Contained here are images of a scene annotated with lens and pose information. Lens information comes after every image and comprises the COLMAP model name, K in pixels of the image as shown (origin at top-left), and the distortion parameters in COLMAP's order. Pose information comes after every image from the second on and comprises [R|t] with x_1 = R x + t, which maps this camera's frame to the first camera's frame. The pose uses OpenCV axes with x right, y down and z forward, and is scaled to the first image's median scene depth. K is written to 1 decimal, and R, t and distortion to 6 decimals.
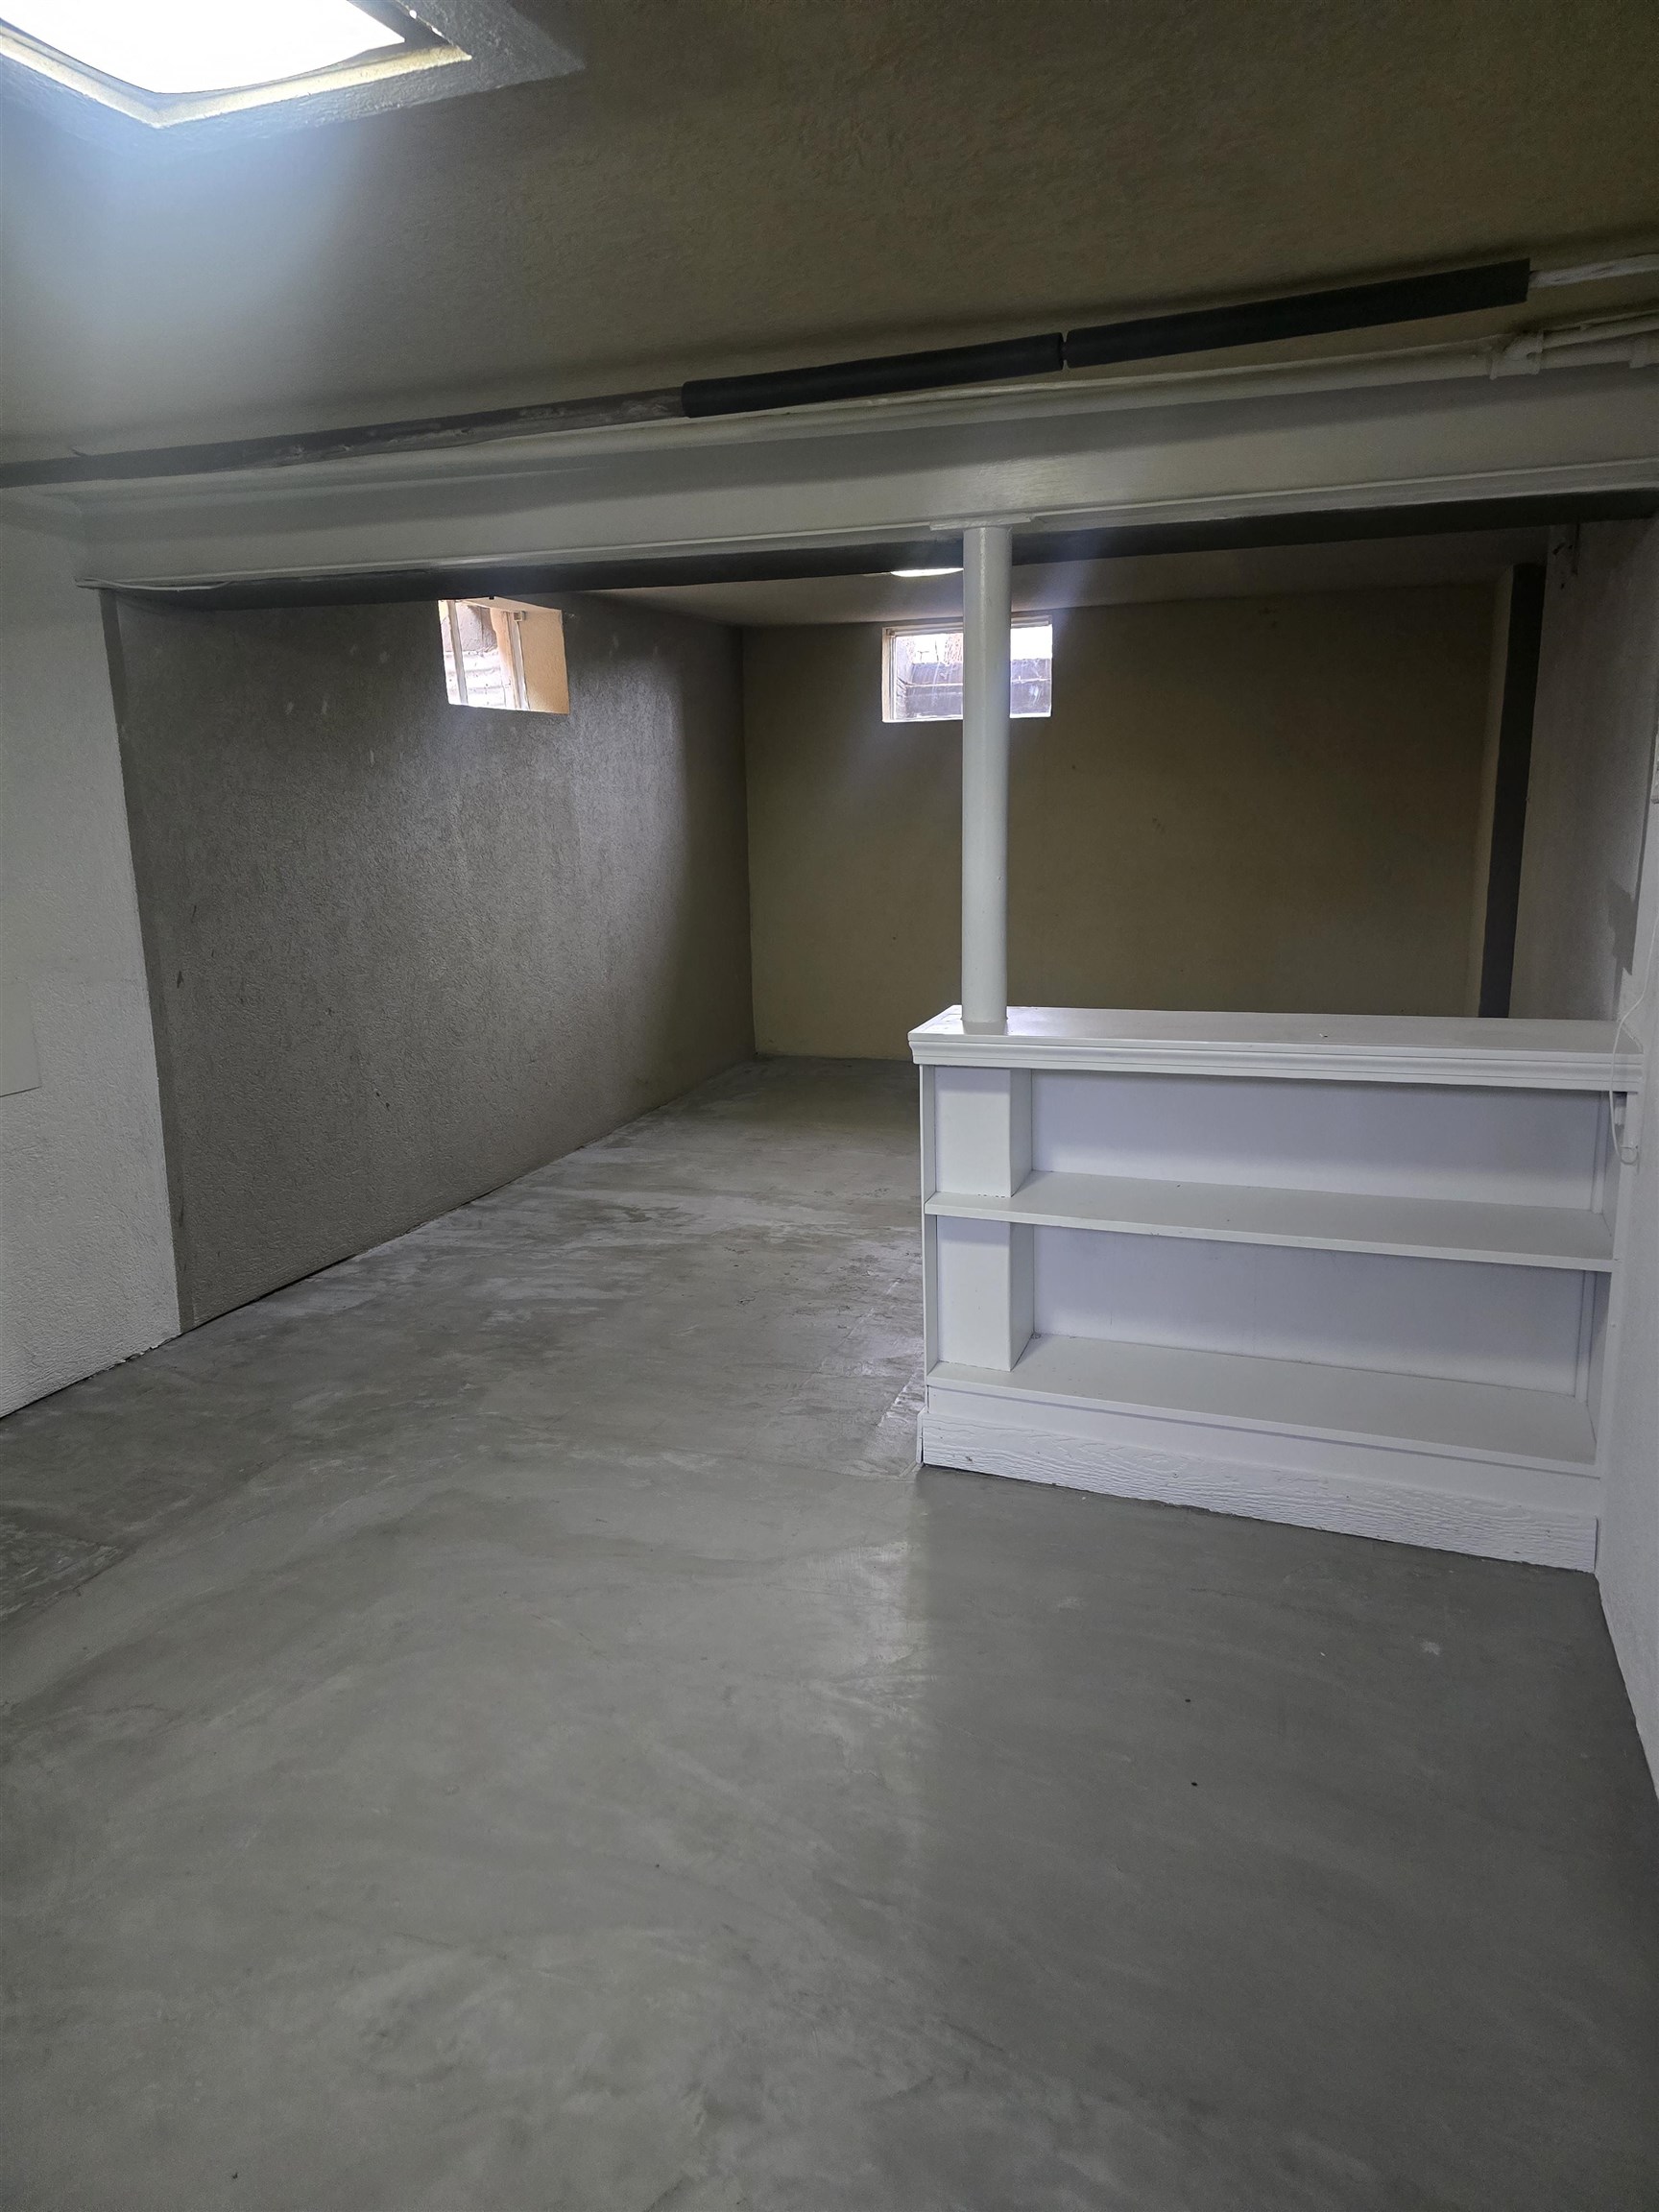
lens RADIAL K [[1480.1, 0, 829.7], [0, 1480.1, 1105.3], [0, 0, 1]] dist [0.036785, -0.034632]
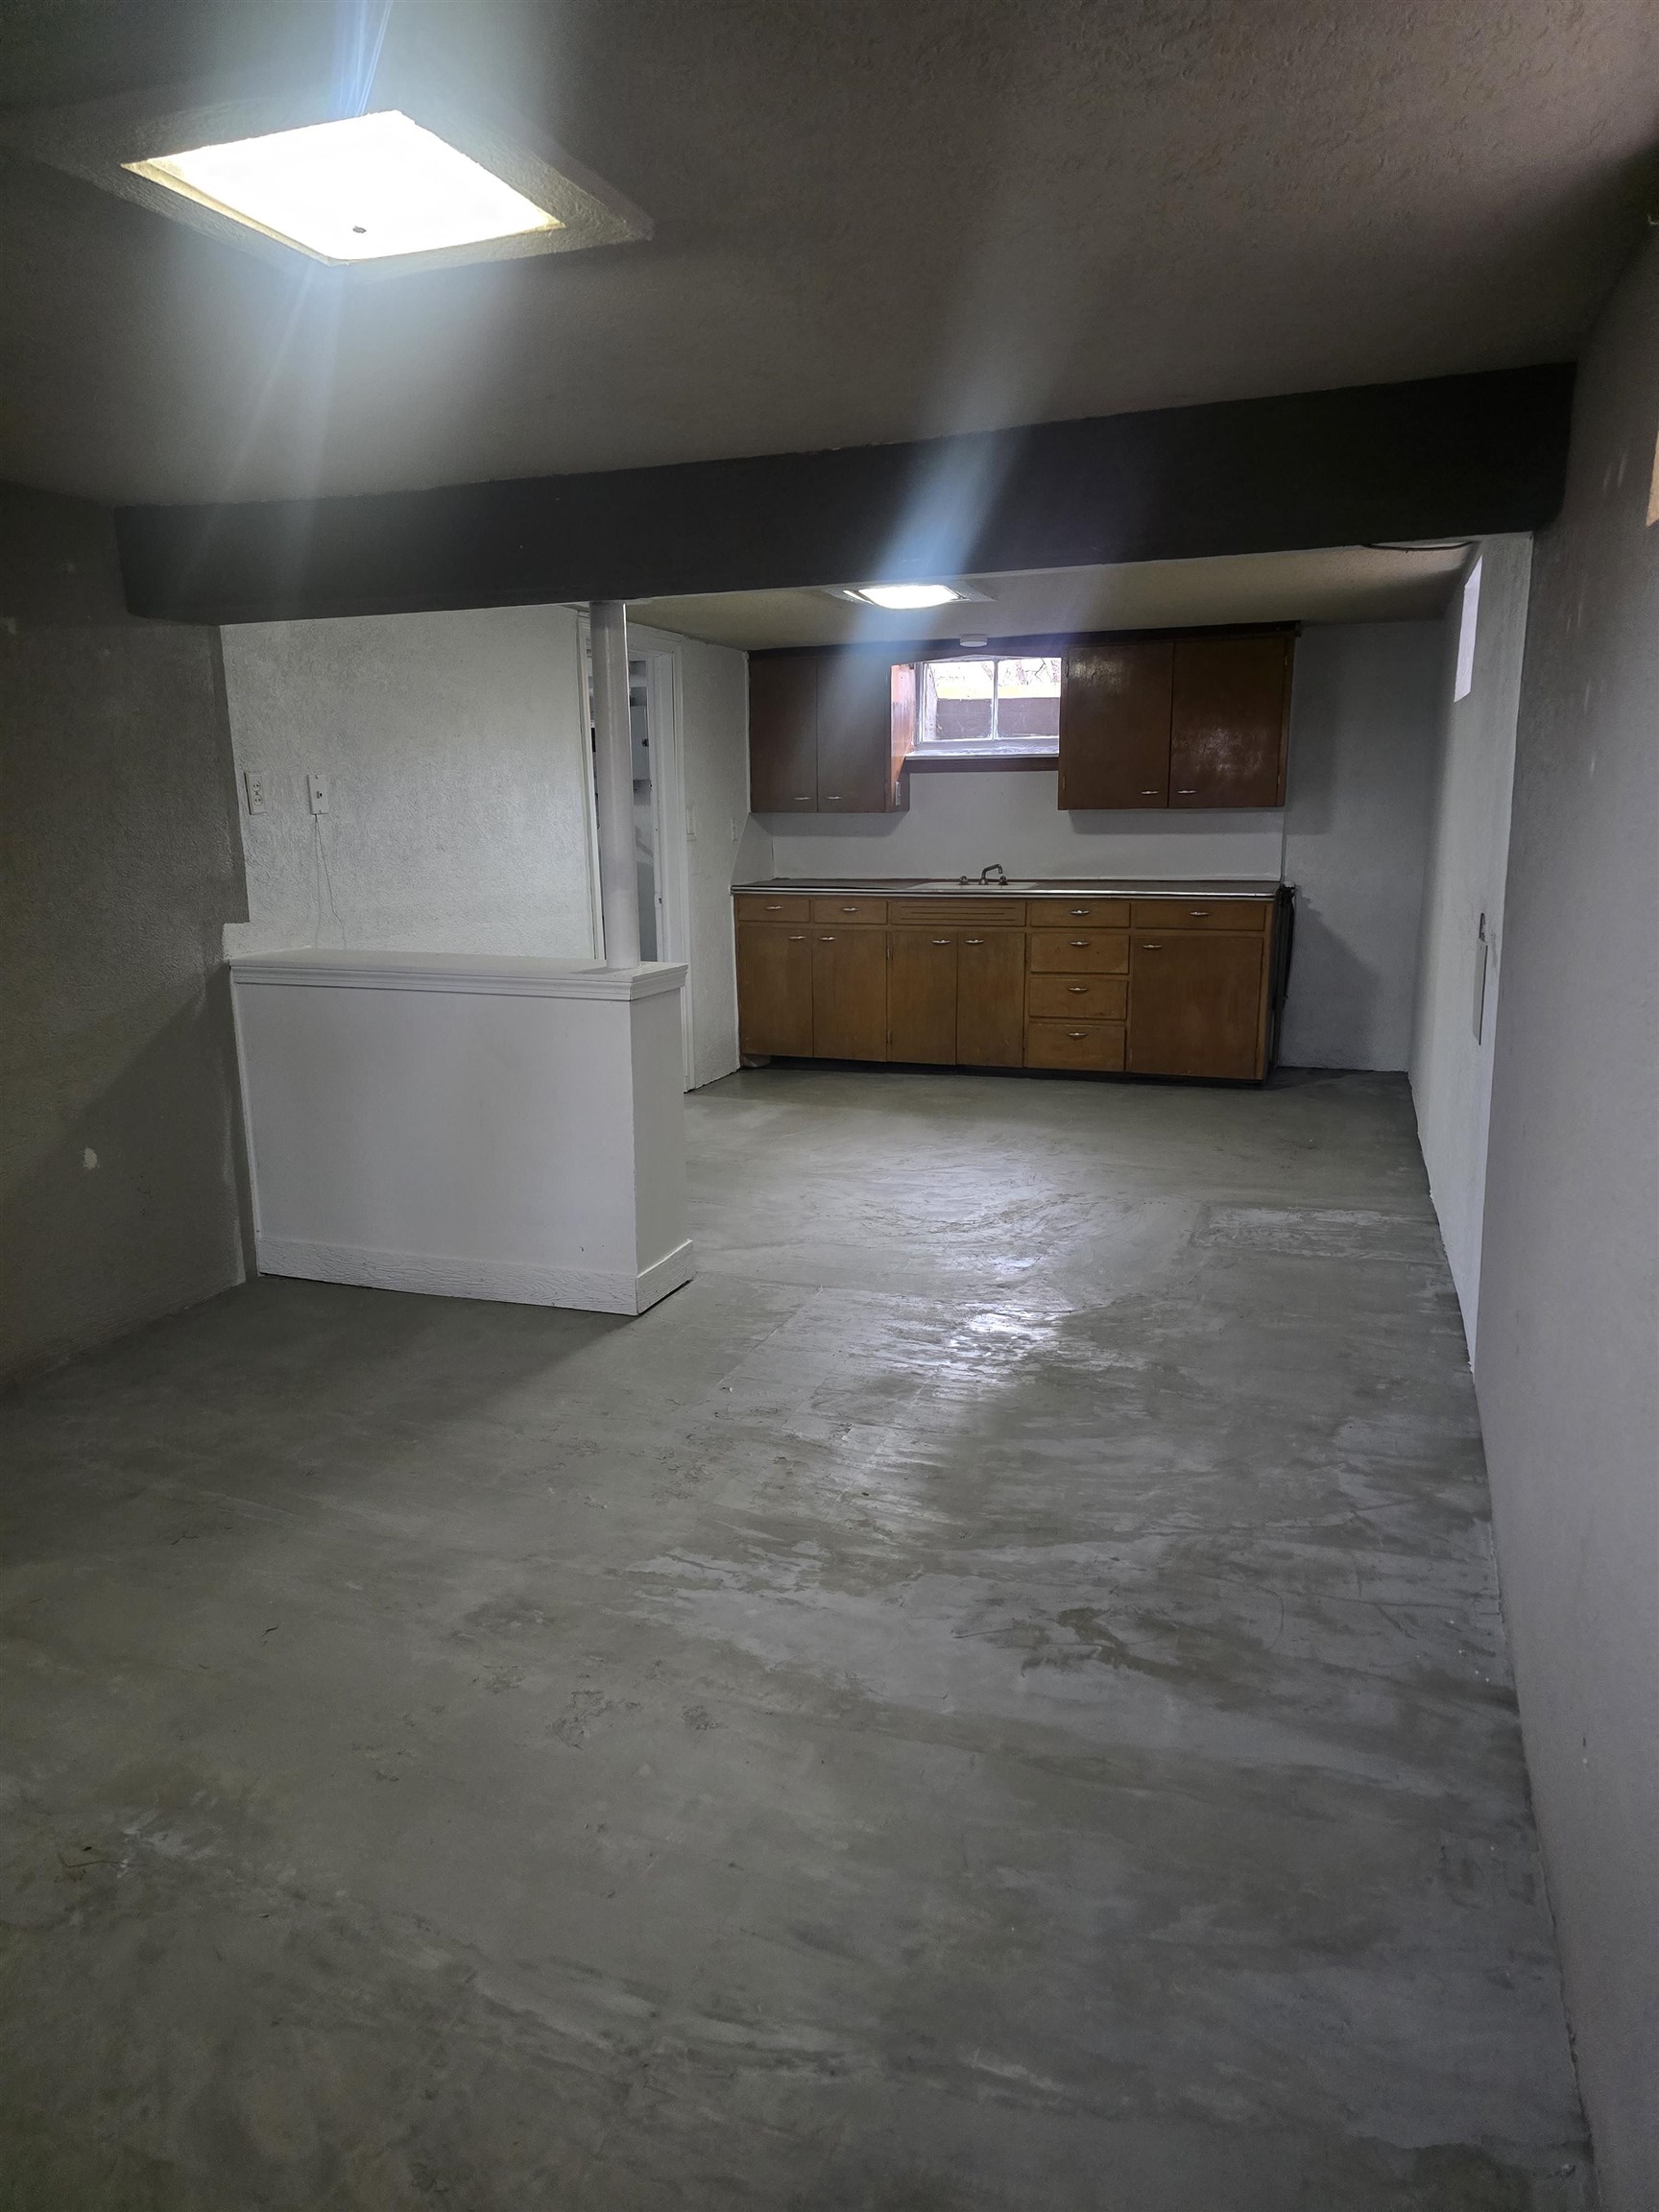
lens RADIAL K [[1480.1, 0, 829.3], [0, 1480.1, 1107.9], [0, 0, 1]] dist [0.036785, -0.034632]
pose [[-0.999473, 0.032381, 0.002187, -0.051542], [0.030403, 0.910571, 0.412233, -0.313475], [0.011357, 0.412082, -0.911076, 1.468210]]
